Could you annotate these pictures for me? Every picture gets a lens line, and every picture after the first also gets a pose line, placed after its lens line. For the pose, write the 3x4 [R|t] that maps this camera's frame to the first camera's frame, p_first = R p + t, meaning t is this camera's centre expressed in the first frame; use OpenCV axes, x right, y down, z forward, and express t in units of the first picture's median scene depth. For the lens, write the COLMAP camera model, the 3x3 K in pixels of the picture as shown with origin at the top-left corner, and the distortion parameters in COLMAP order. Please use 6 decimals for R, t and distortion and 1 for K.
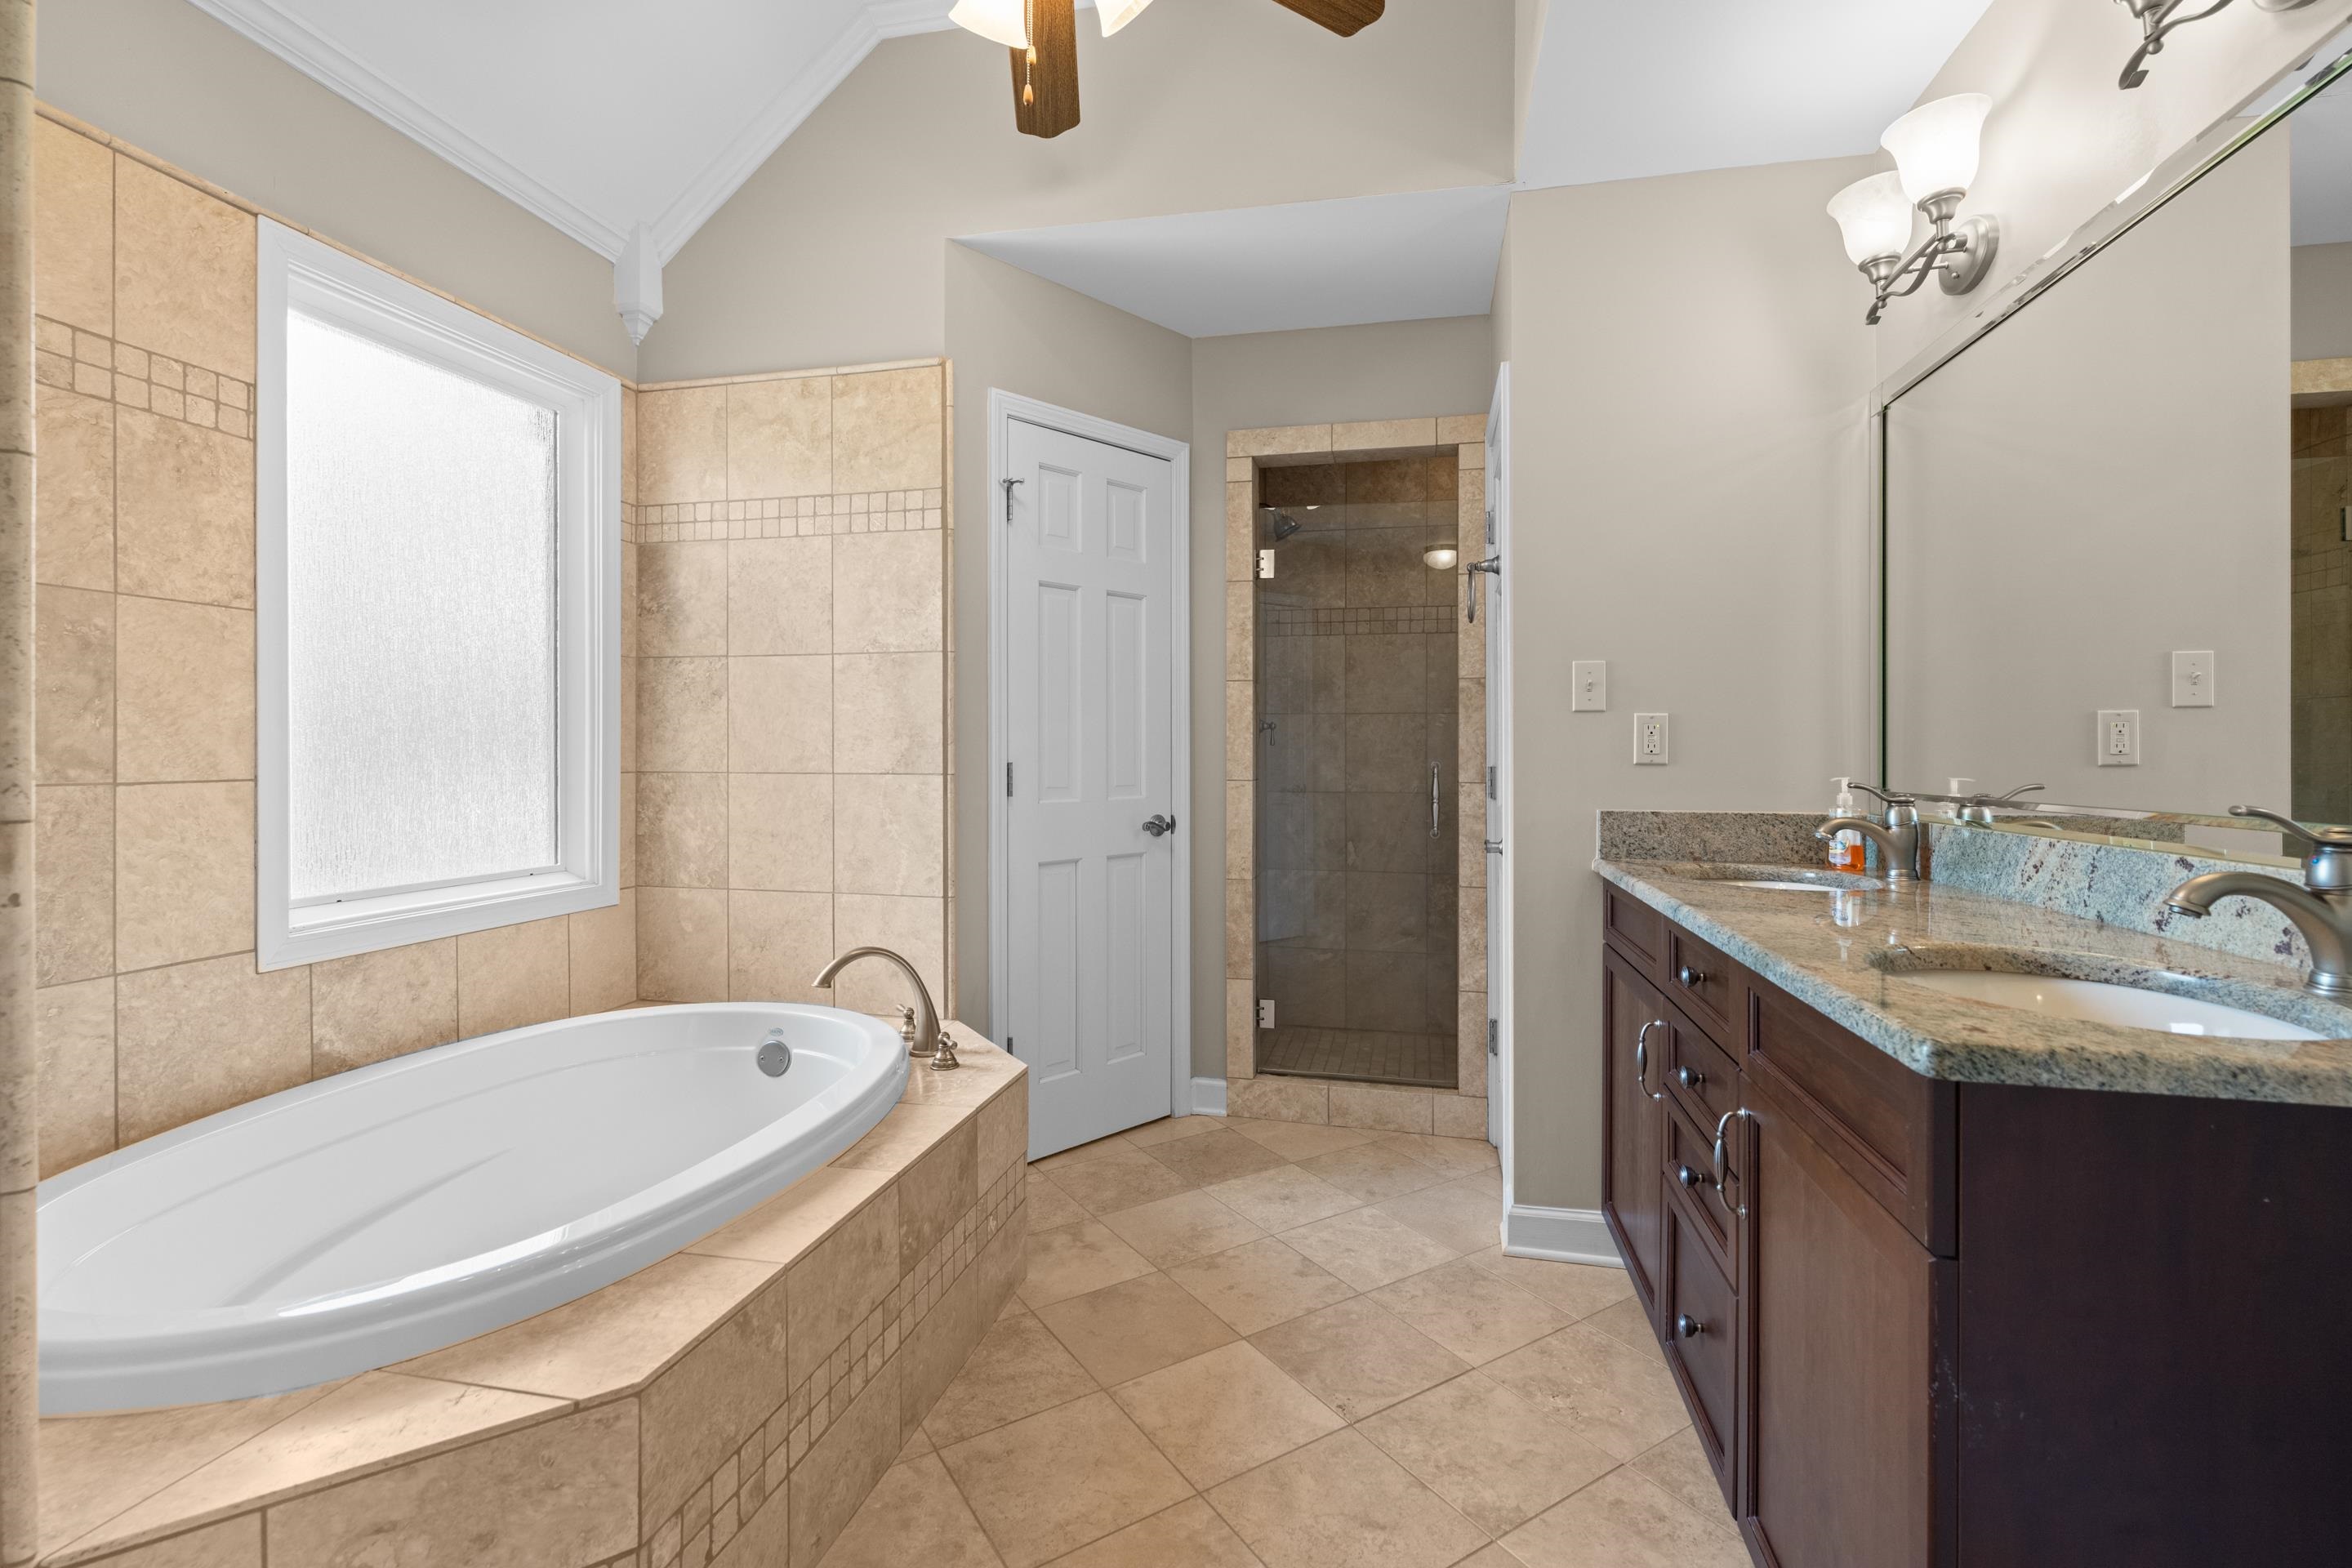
lens RADIAL K [[1011.5, 0, 1165.7], [0, 1011.5, 758.5], [0, 0, 1]] dist [-0.001352, 0.000458]
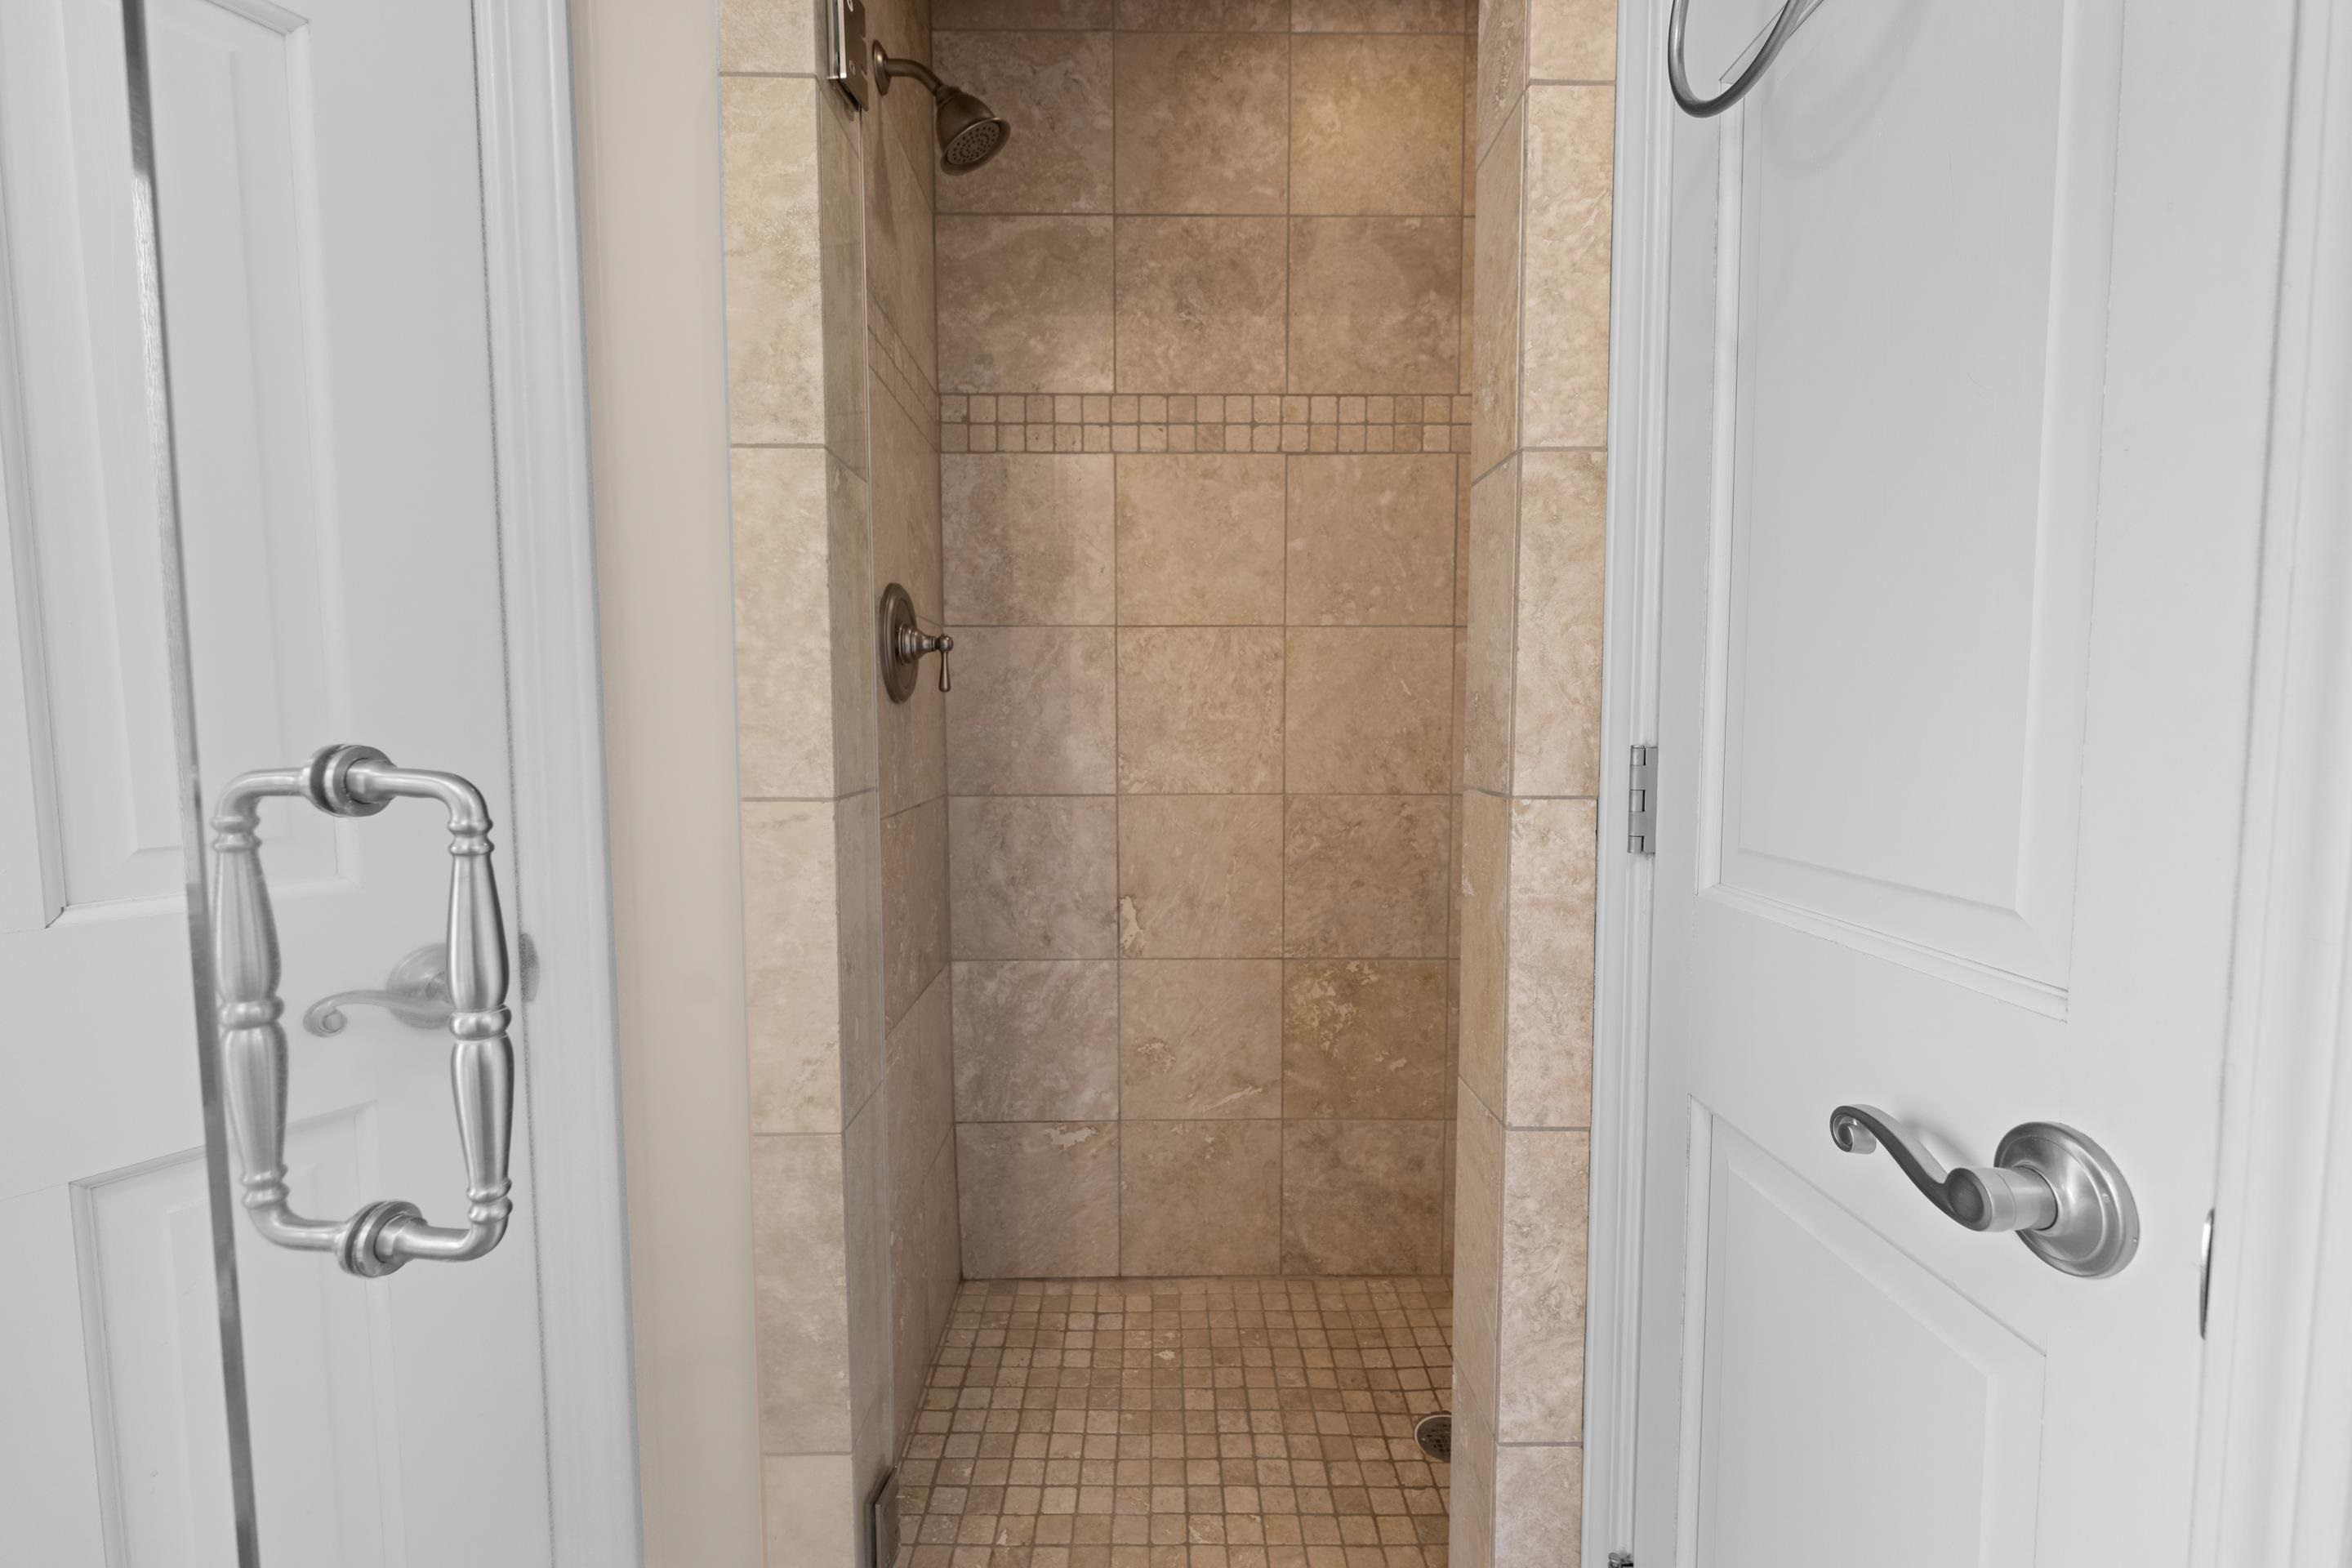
lens RADIAL K [[1011.5, 0, 1165.3], [0, 1011.5, 792.1], [0, 0, 1]] dist [-0.001352, 0.000458]
pose [[0.968202, -0.019574, 0.249402, 0.083940], [0.003160, 0.997812, 0.066047, 0.001310], [-0.250149, -0.063158, 0.966145, 0.550483]]
